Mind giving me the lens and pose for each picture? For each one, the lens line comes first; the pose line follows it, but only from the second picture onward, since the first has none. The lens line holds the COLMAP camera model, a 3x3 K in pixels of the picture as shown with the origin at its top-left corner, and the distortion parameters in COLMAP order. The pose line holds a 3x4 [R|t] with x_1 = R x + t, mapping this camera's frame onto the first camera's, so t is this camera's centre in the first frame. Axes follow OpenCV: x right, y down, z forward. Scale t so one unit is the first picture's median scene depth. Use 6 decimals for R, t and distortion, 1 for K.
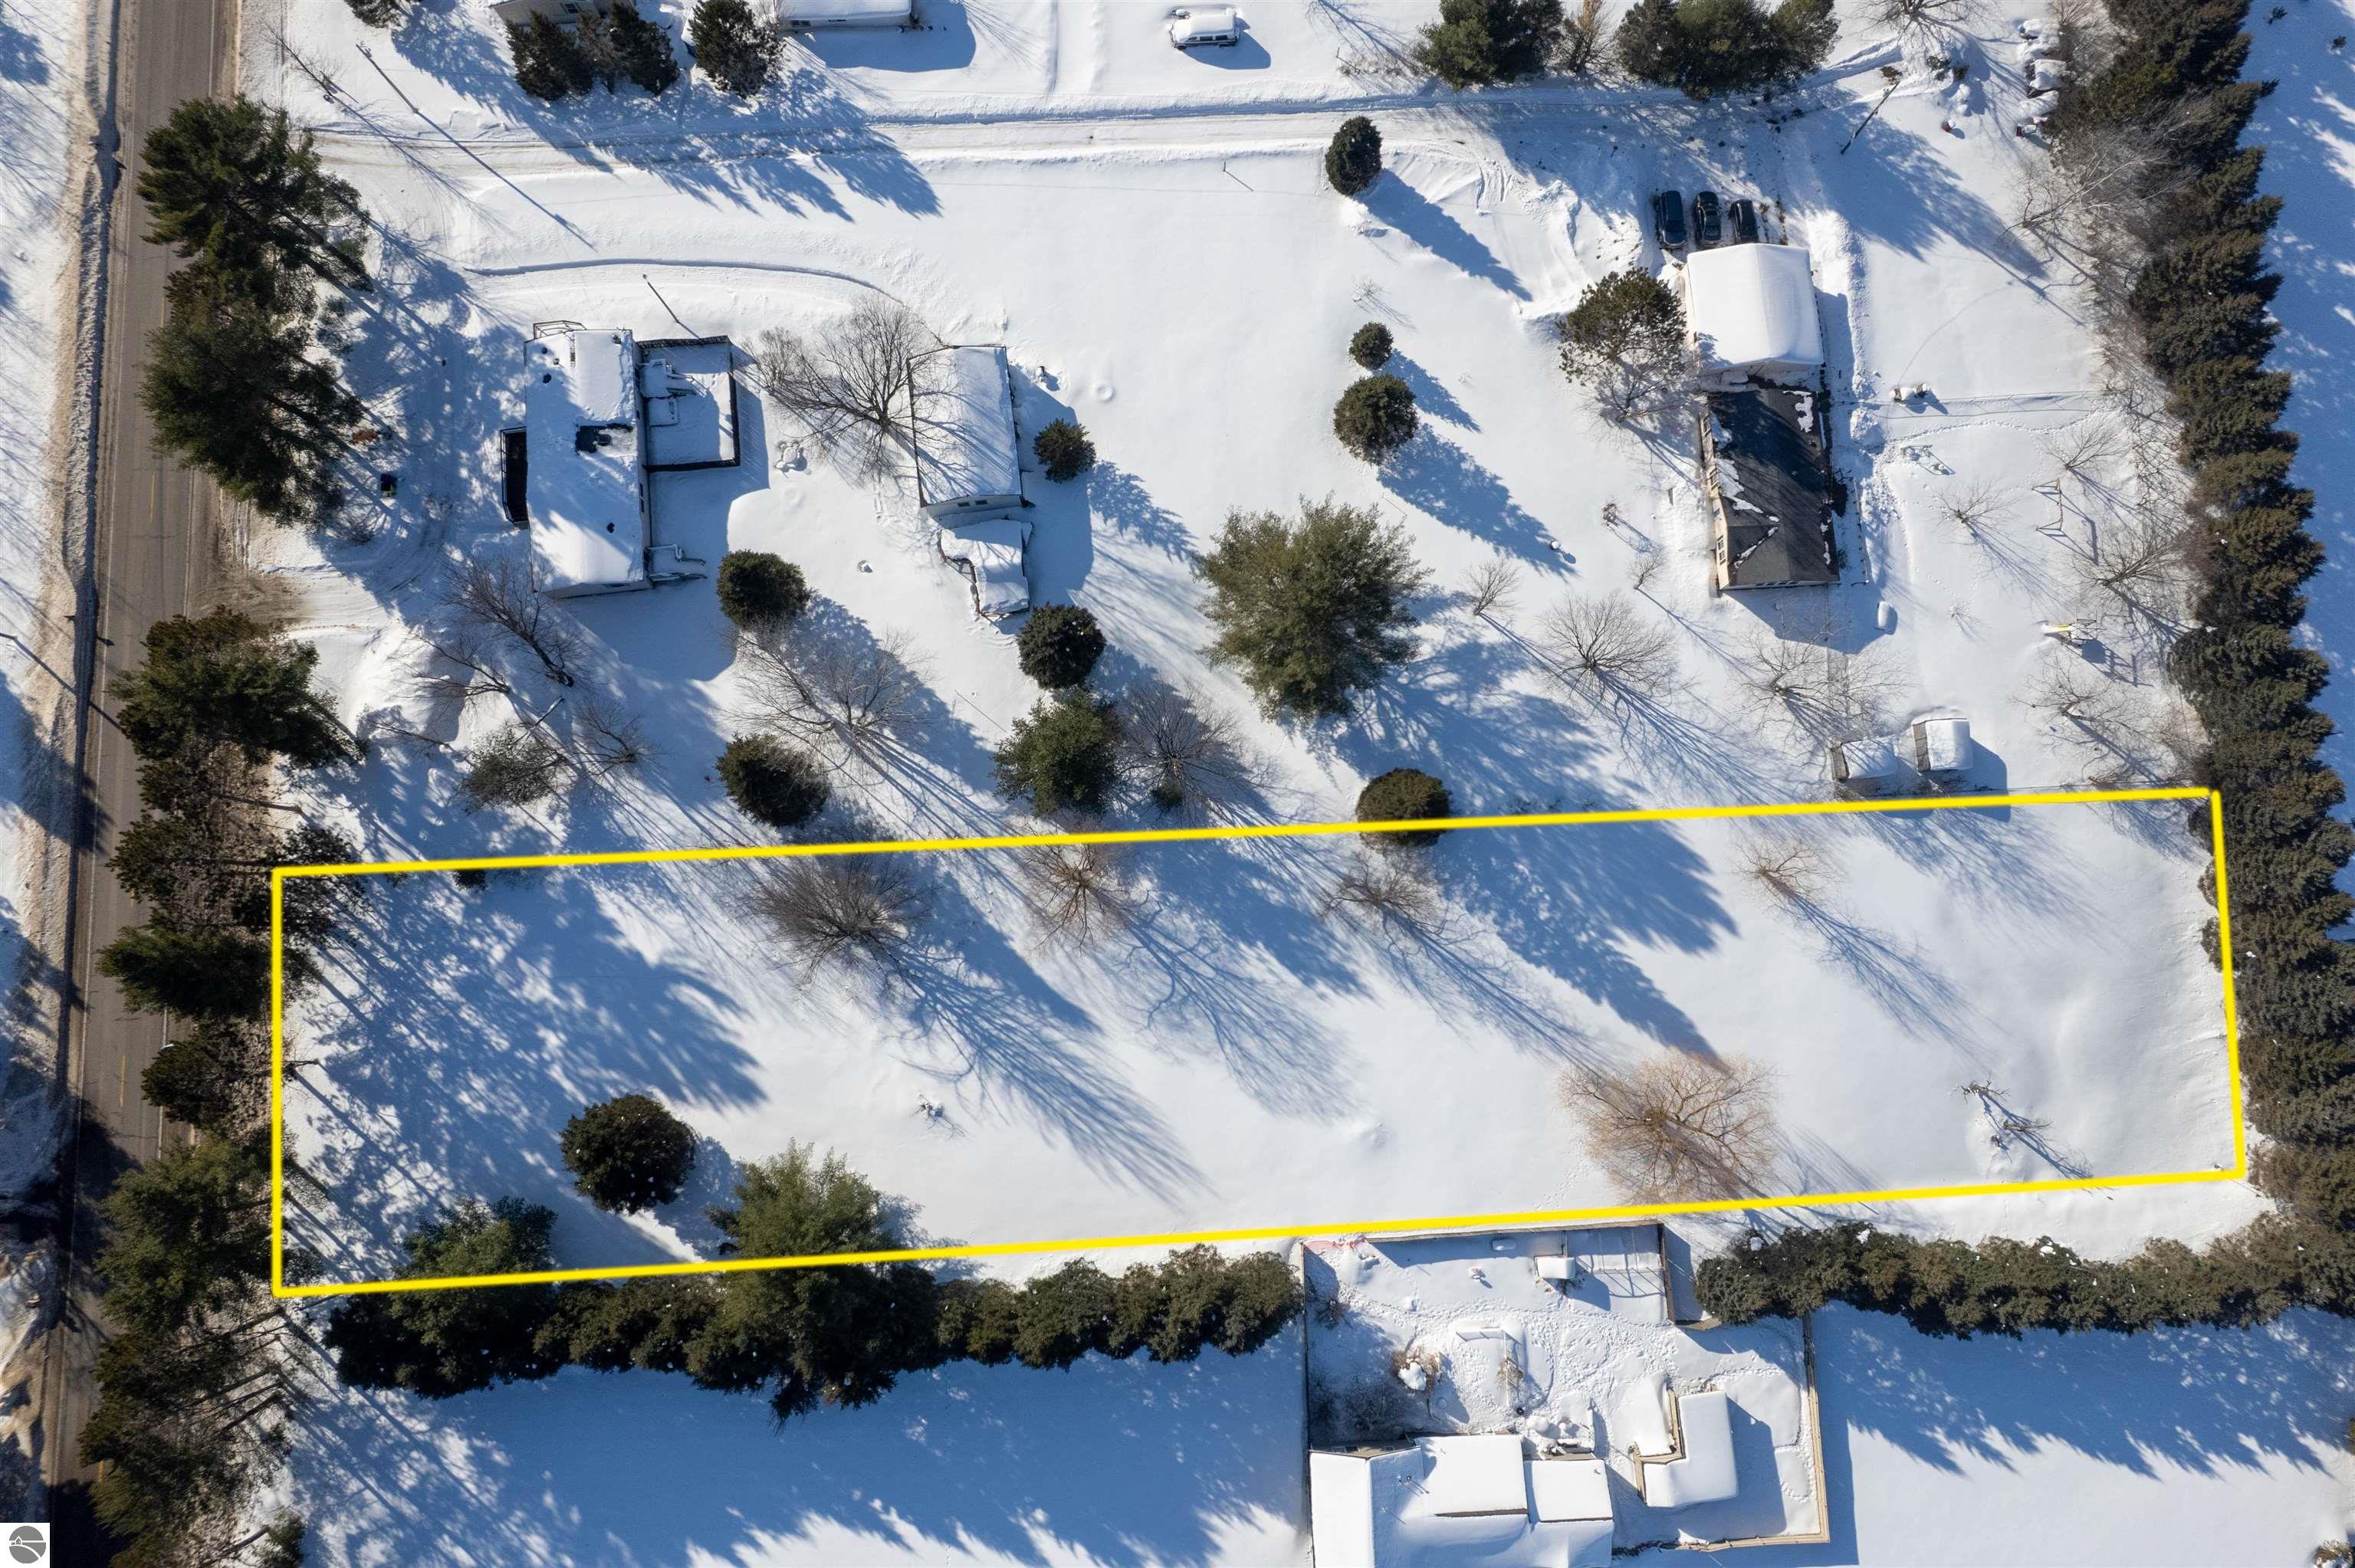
lens RADIAL K [[1507.0, 0, 1180.2], [0, 1507.0, 803.7], [0, 0, 1]] dist [-0.057918, 0.054765]
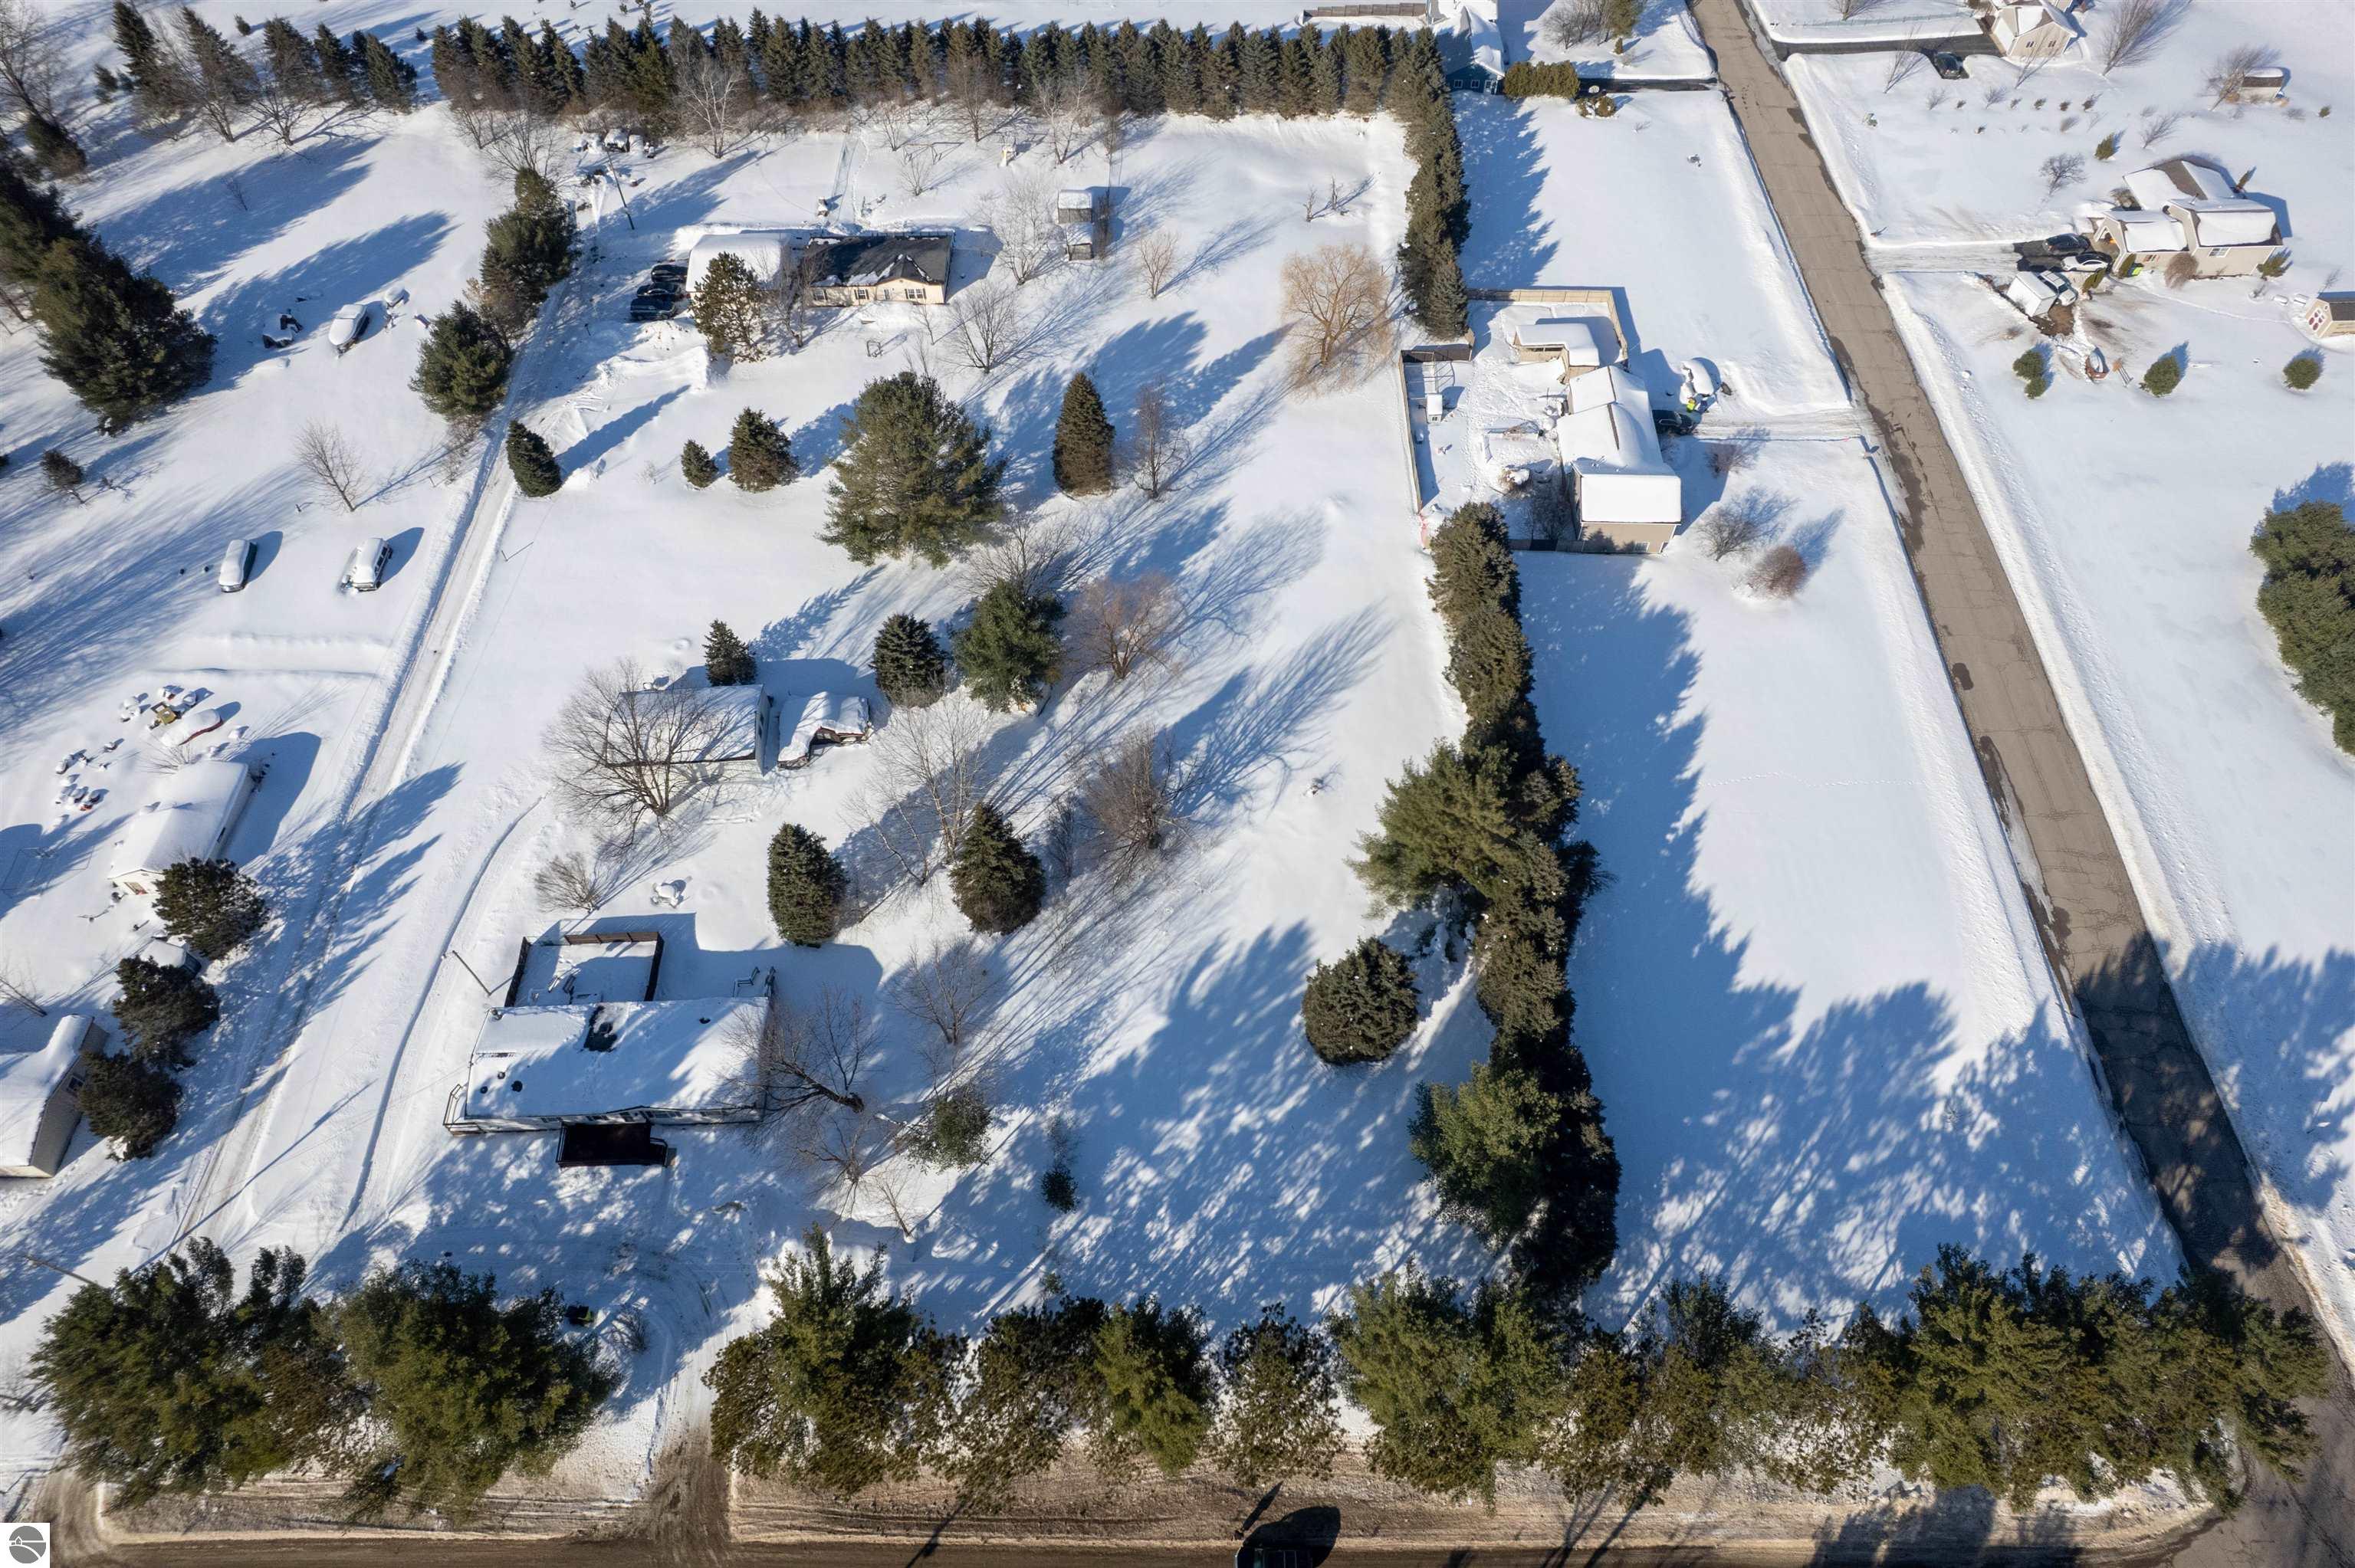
lens RADIAL K [[1507.0, 0, 1200.5], [0, 1507.0, 775.7], [0, 0, 1]] dist [-0.057918, 0.054765]
pose [[0.049474, -0.815772, 0.576253, -0.782100], [0.991124, 0.111378, 0.072579, 0.038783], [-0.123390, 0.567548, 0.814042, 0.109773]]
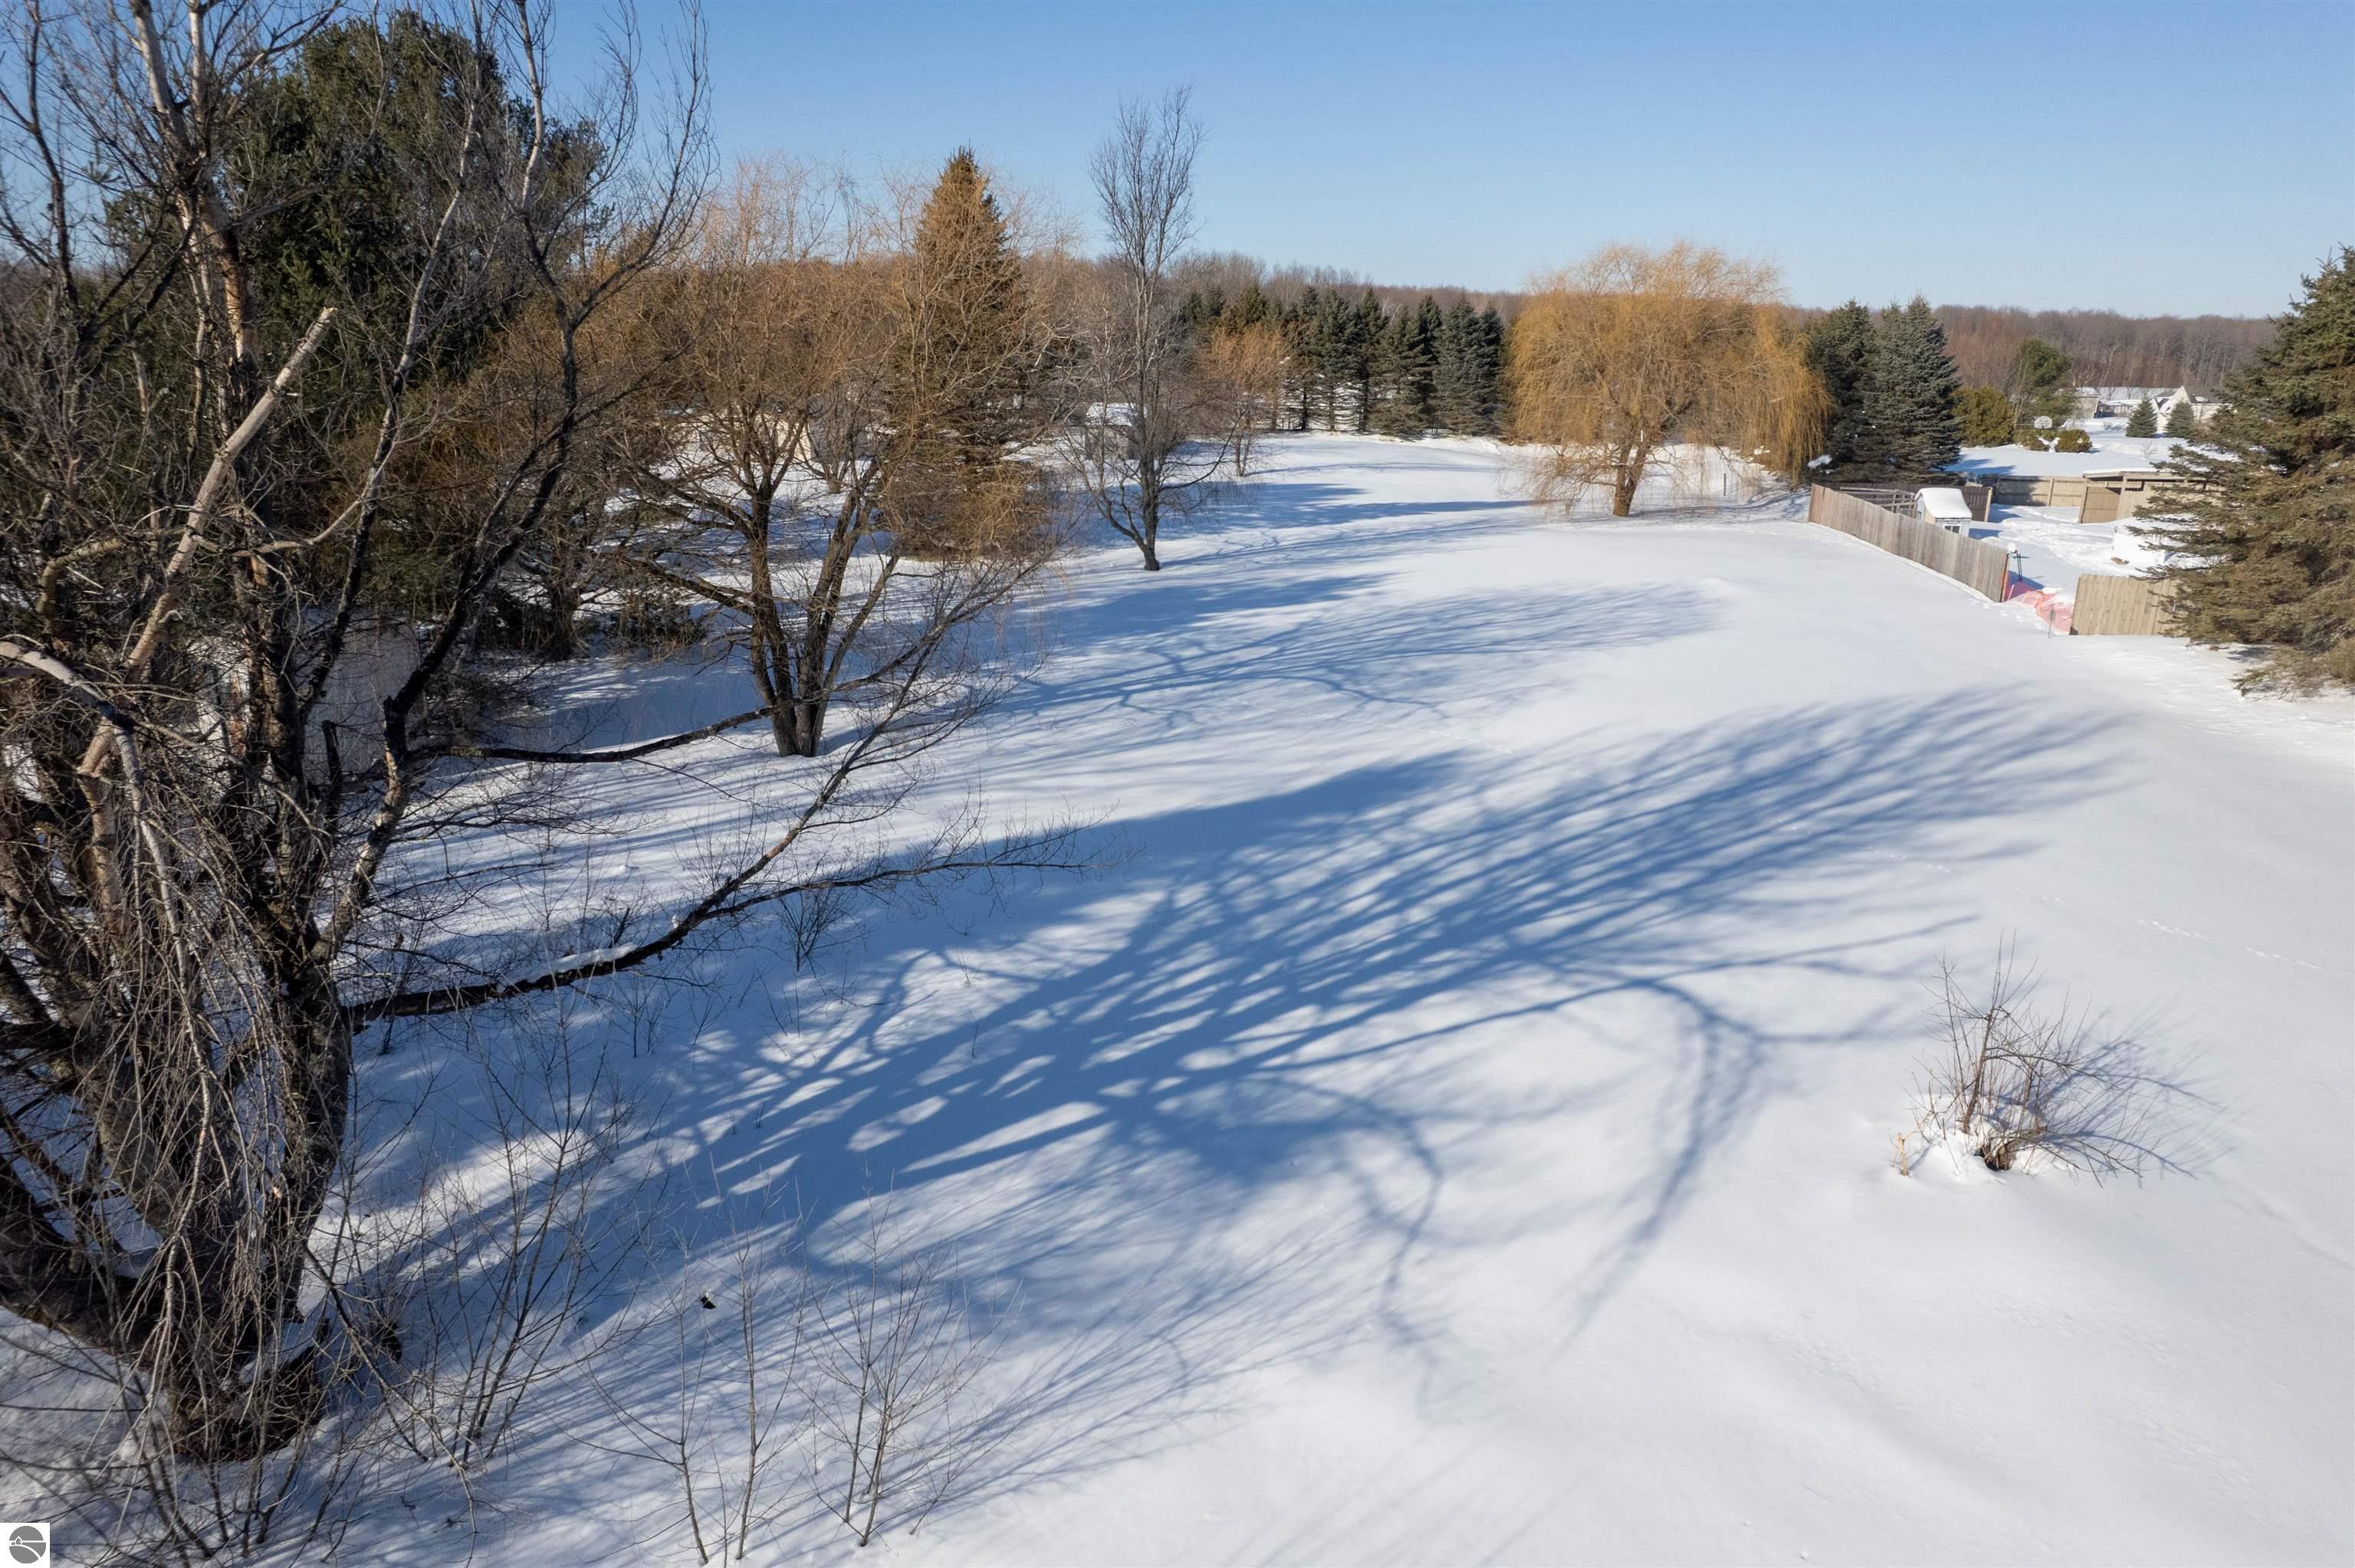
lens RADIAL K [[1507.0, 0, 1198.3], [0, 1507.0, 782.9], [0, 0, 1]] dist [-0.057918, 0.054765]
pose [[0.193220, -0.283429, 0.939326, -0.276817], [0.975156, 0.161181, -0.151956, 0.149167], [-0.108333, 0.945351, 0.307531, 0.929043]]
